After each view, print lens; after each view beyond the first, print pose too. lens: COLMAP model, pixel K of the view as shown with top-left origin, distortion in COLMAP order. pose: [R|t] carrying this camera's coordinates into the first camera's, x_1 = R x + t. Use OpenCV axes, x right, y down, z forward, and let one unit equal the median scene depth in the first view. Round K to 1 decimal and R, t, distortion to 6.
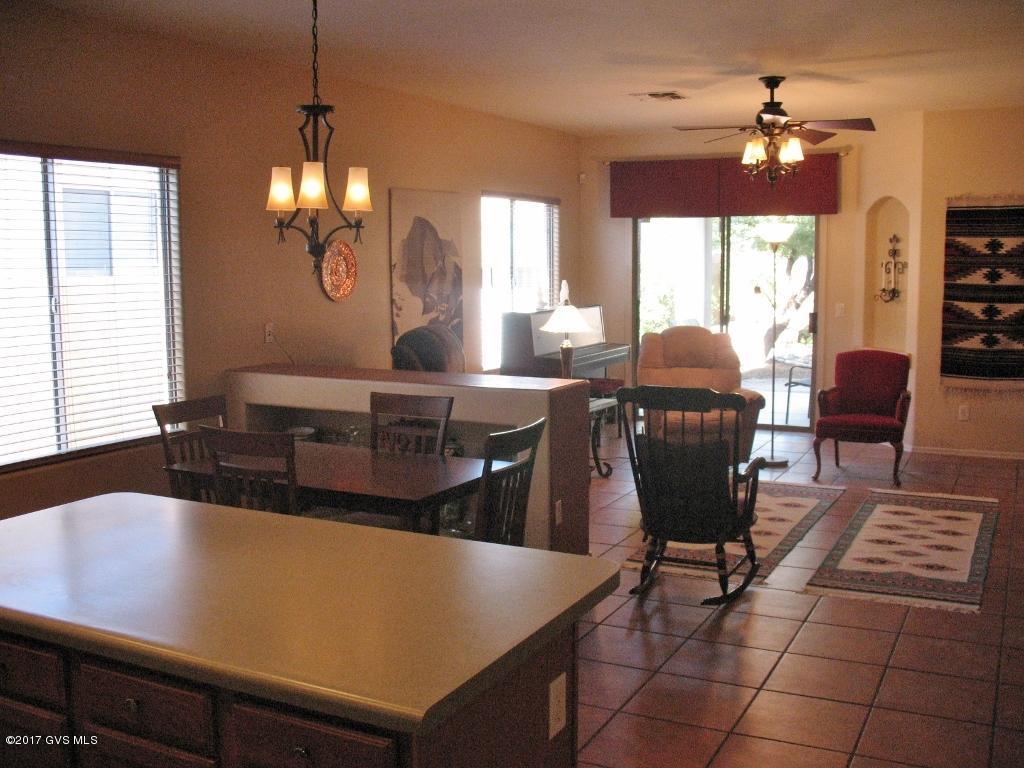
lens RADIAL K [[1050.3, 0, 512.0], [0, 1050.3, 384.0], [0, 0, 1]] dist [-0.187598, 0.208293]
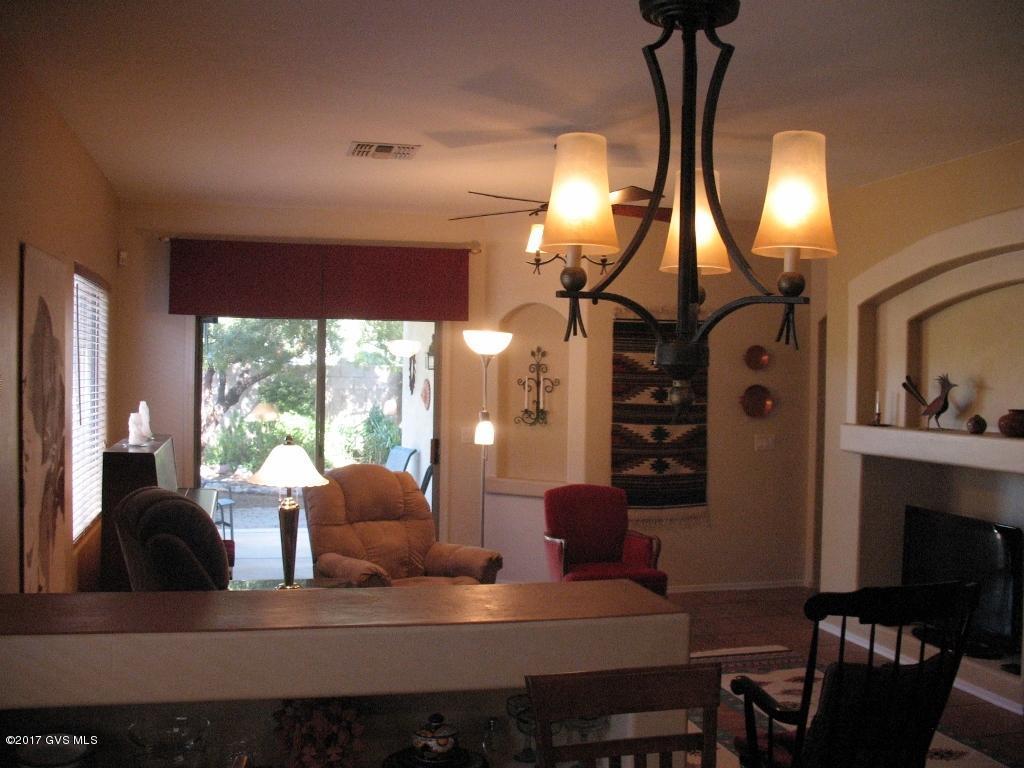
lens RADIAL K [[1050.3, 0, 512.0], [0, 1050.3, 384.0], [0, 0, 1]] dist [-0.187598, 0.208293]
pose [[0.745639, 0.010134, 0.666273, -0.253265], [0.059037, 0.994948, -0.081202, -0.047260], [-0.663730, 0.099882, 0.741273, 0.385517]]
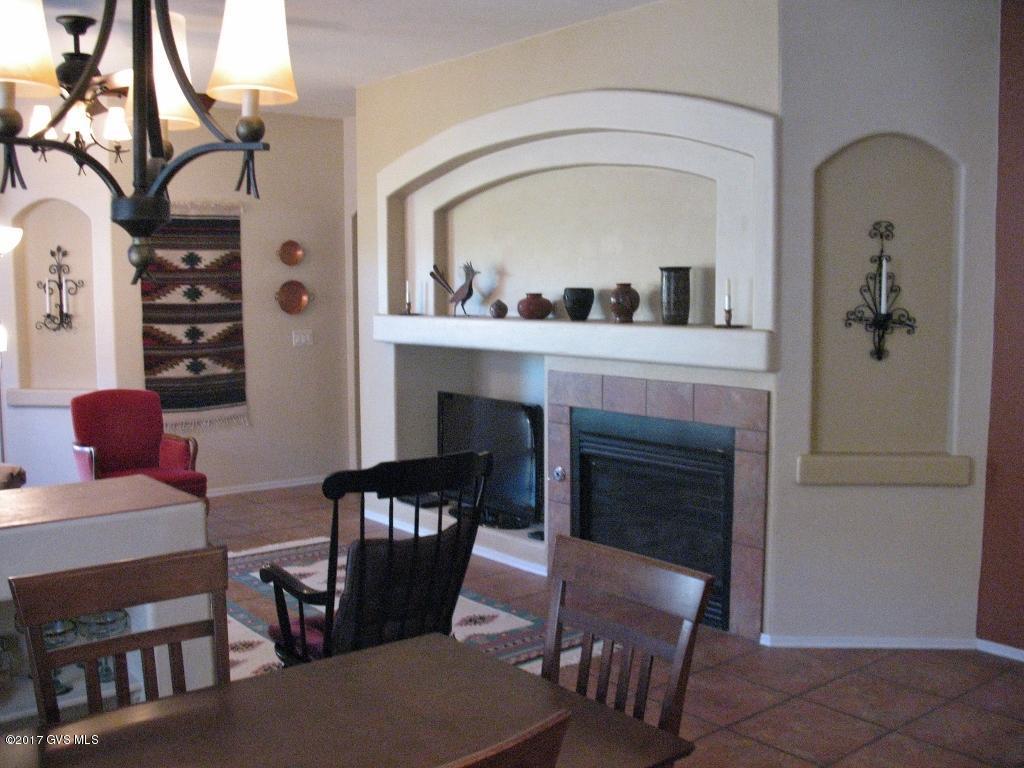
lens RADIAL K [[1050.3, 0, 512.0], [0, 1050.3, 384.0], [0, 0, 1]] dist [-0.187598, 0.208293]
pose [[0.406767, -0.085648, 0.909508, -0.236679], [0.109437, 0.992994, 0.044566, -0.037507], [-0.906953, 0.081406, 0.413290, 0.379547]]
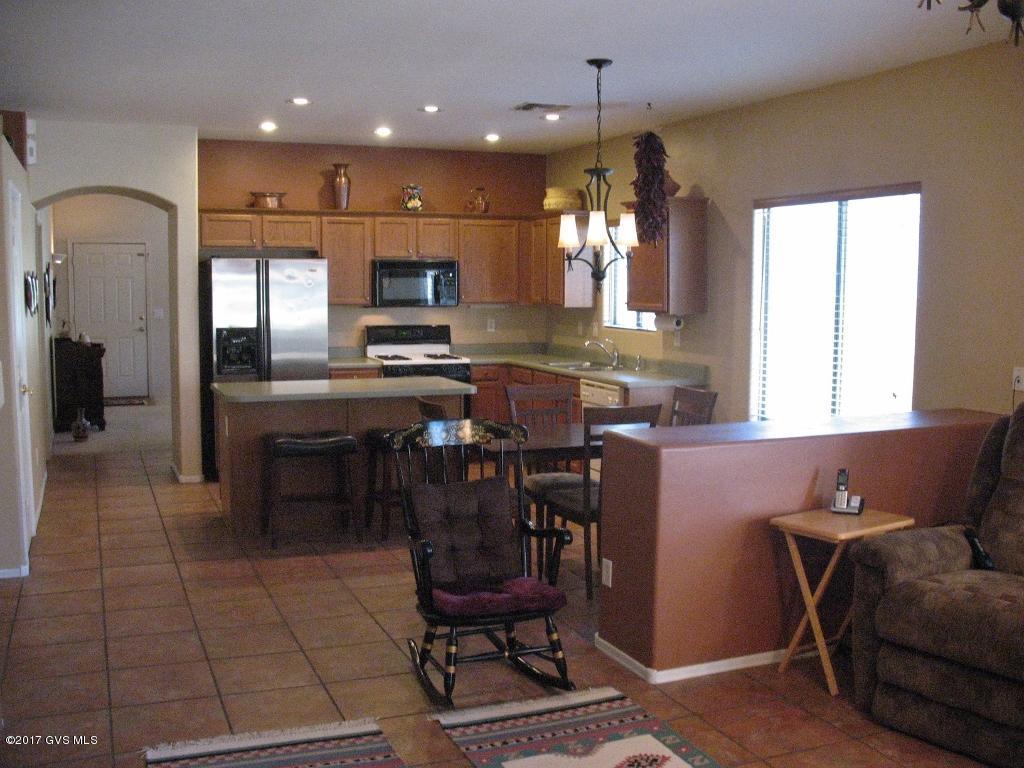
lens RADIAL K [[1051.7, 0, 512.0], [0, 1051.7, 384.0], [0, 0, 1]] dist [-0.099425, 0.191537]
pose [[-0.639158, 0.074785, -0.765431, 0.505218], [-0.100059, 0.978716, 0.179175, -0.120567], [0.762539, 0.191109, -0.618071, 0.963922]]
